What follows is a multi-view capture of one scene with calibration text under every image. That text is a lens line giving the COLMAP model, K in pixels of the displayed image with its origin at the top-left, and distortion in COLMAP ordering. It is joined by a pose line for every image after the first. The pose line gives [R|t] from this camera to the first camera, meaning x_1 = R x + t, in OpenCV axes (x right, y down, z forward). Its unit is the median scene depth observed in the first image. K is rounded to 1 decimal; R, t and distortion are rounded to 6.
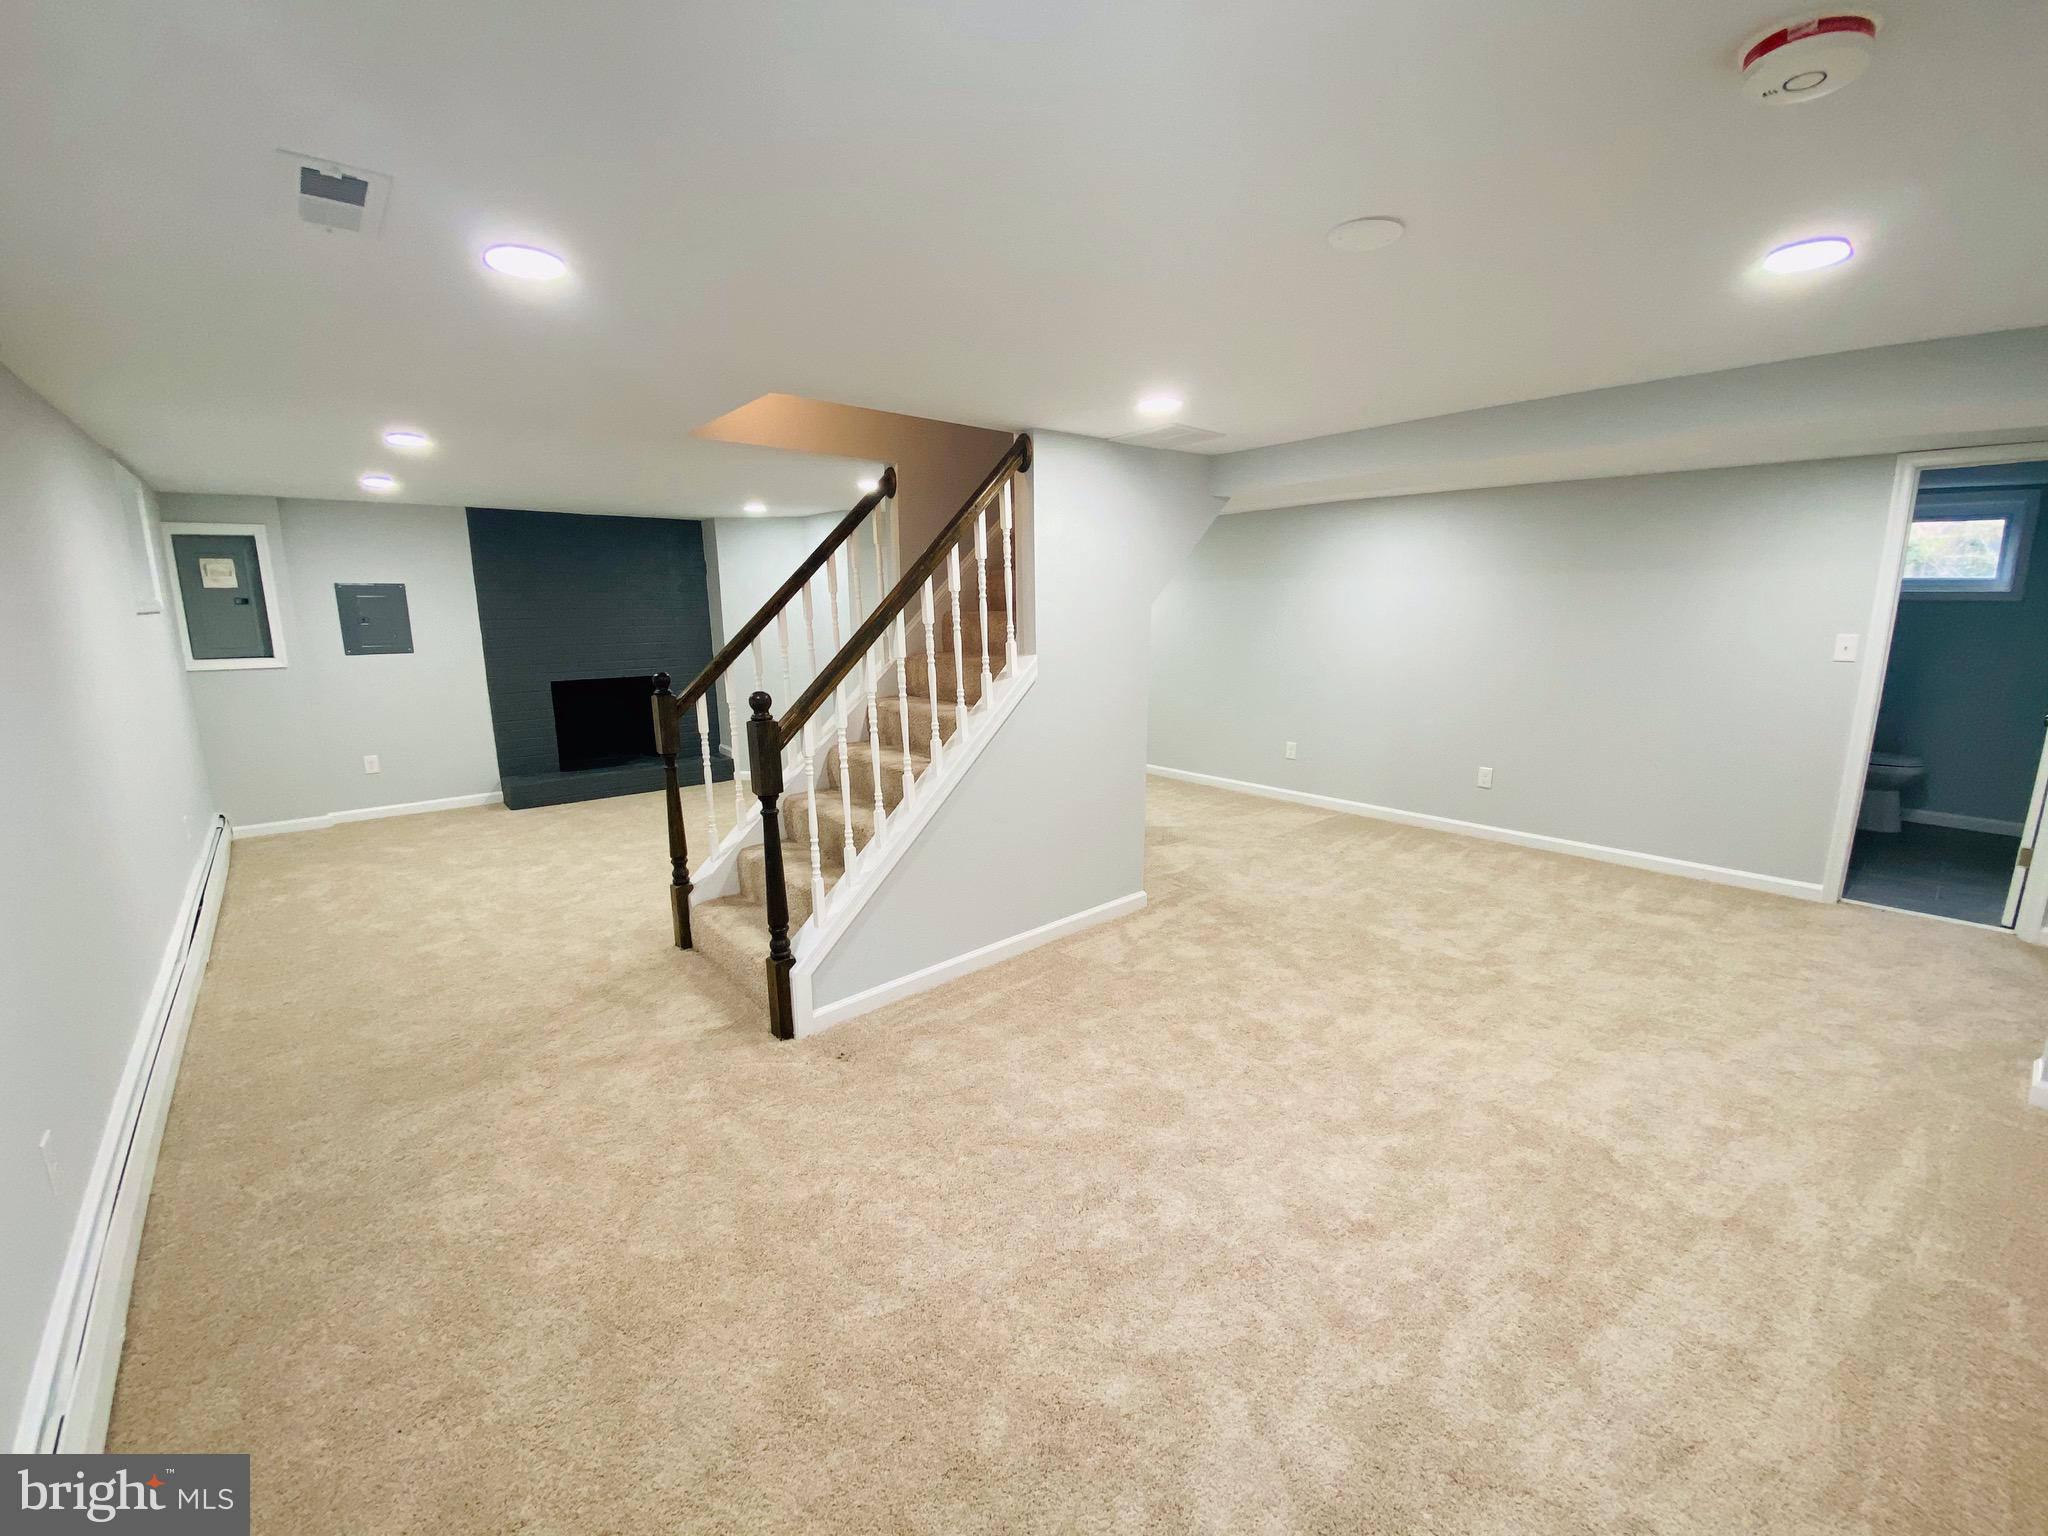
lens RADIAL K [[809.4, 0, 1012.6], [0, 809.4, 762.6], [0, 0, 1]] dist [0.022860, -0.023716]
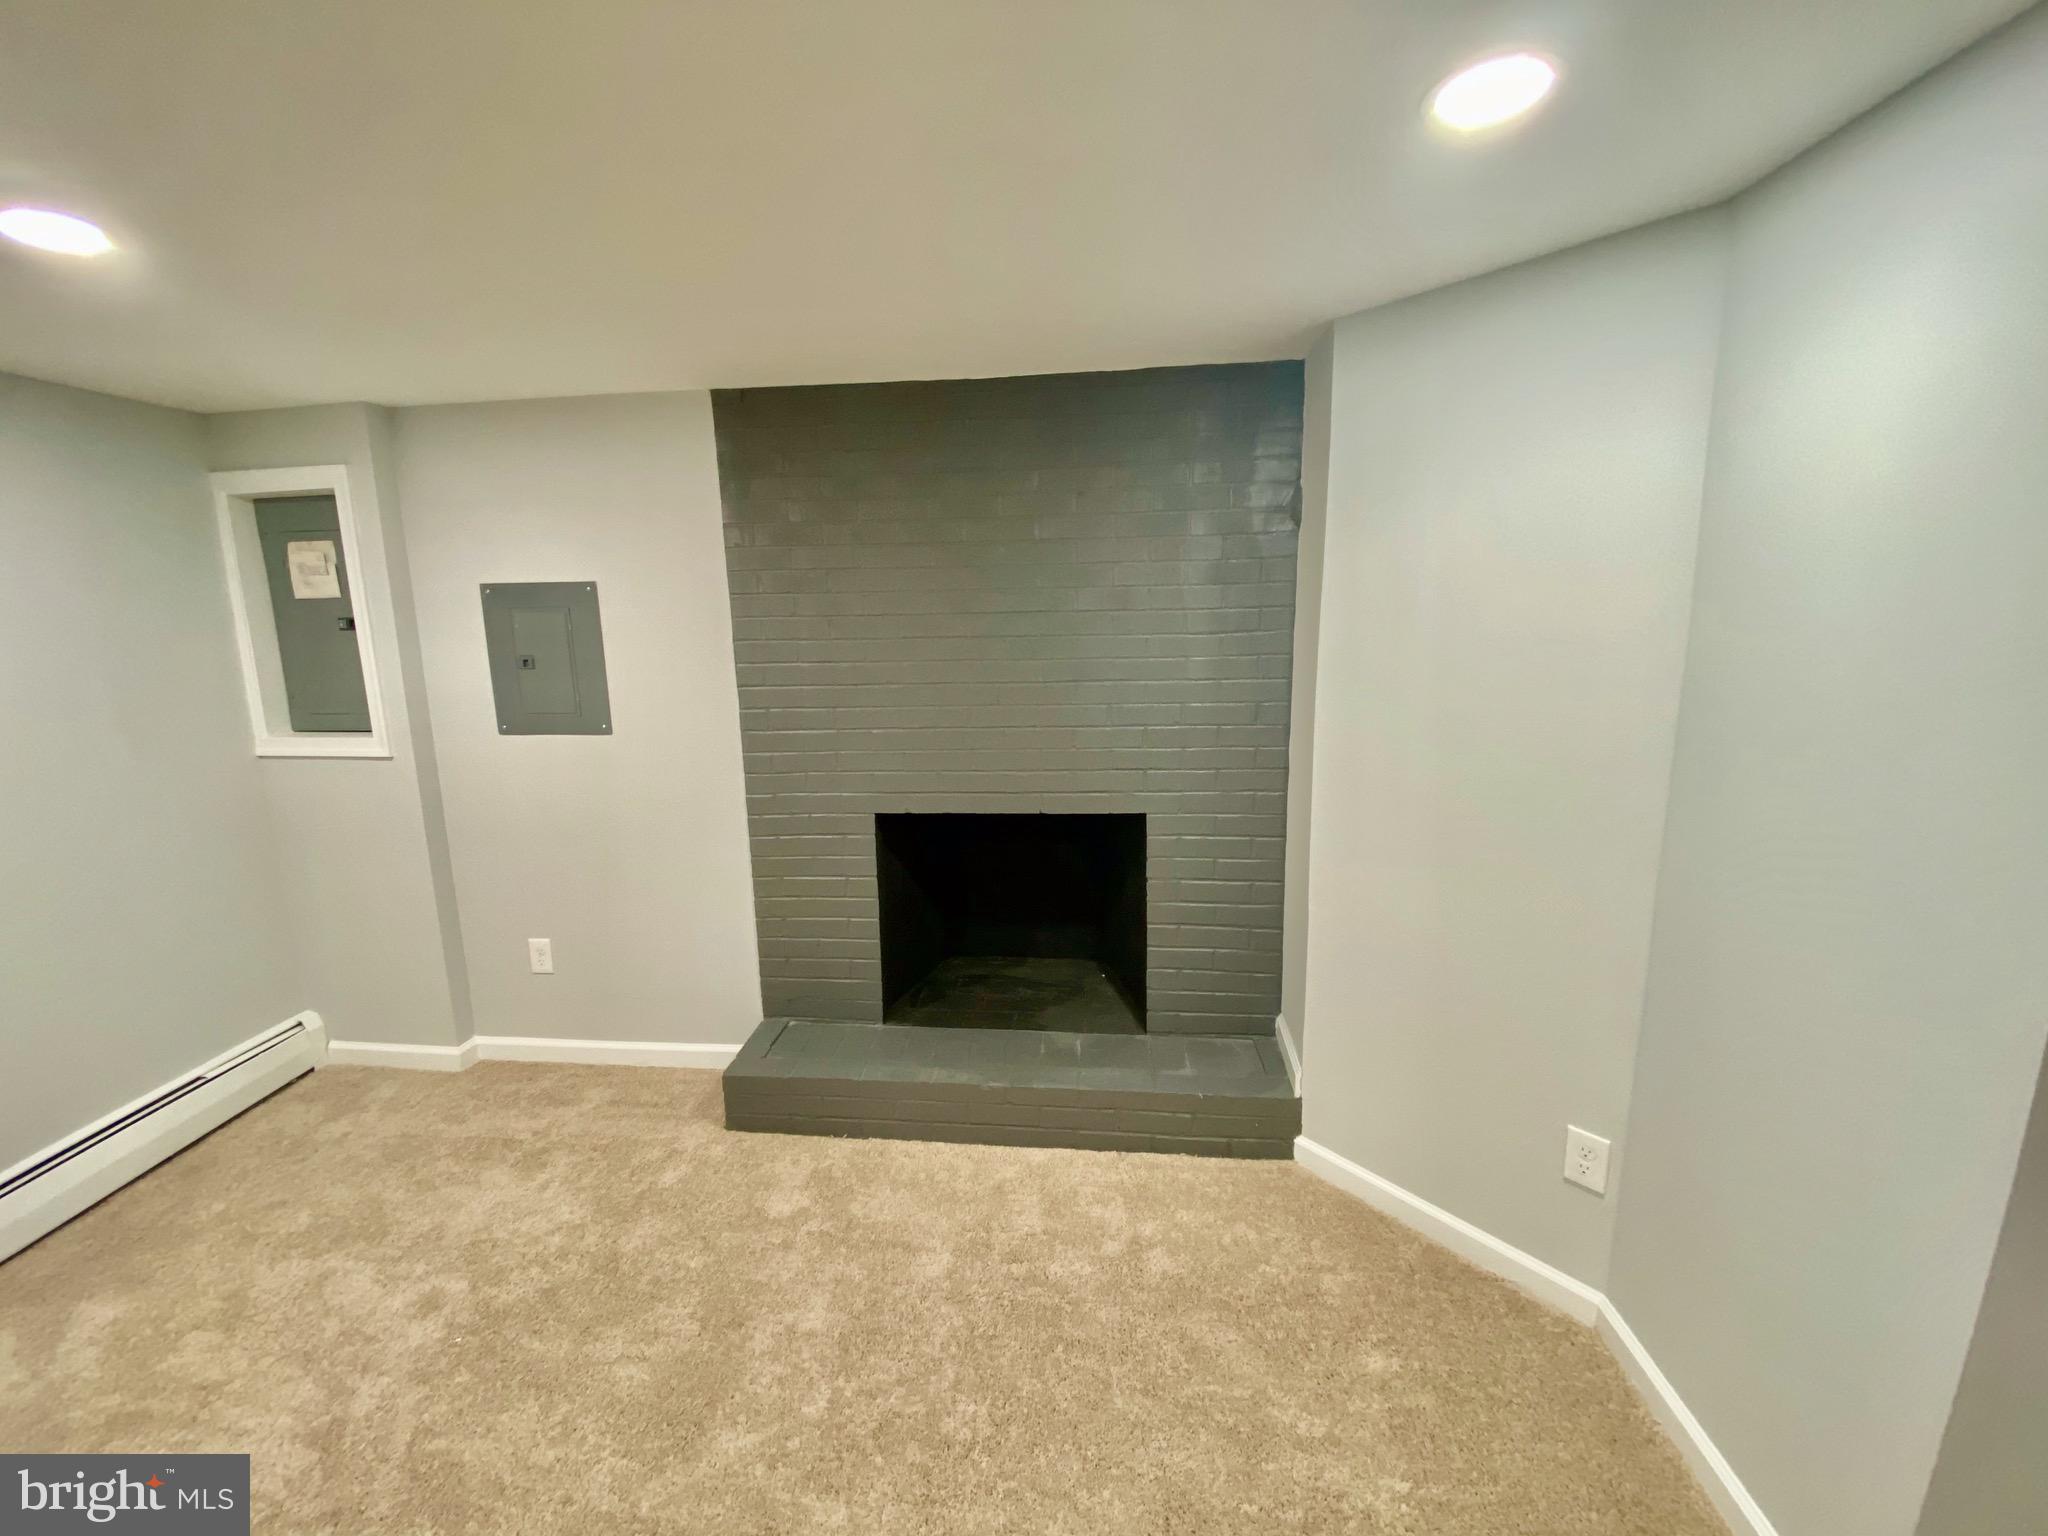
lens RADIAL K [[809.4, 0, 1012.6], [0, 809.4, 762.6], [0, 0, 1]] dist [0.022860, -0.023716]
pose [[0.674490, 0.122819, -0.727996, -0.260298], [-0.128197, 0.990570, 0.048343, -0.175051], [0.727069, 0.060720, 0.683874, 0.879087]]
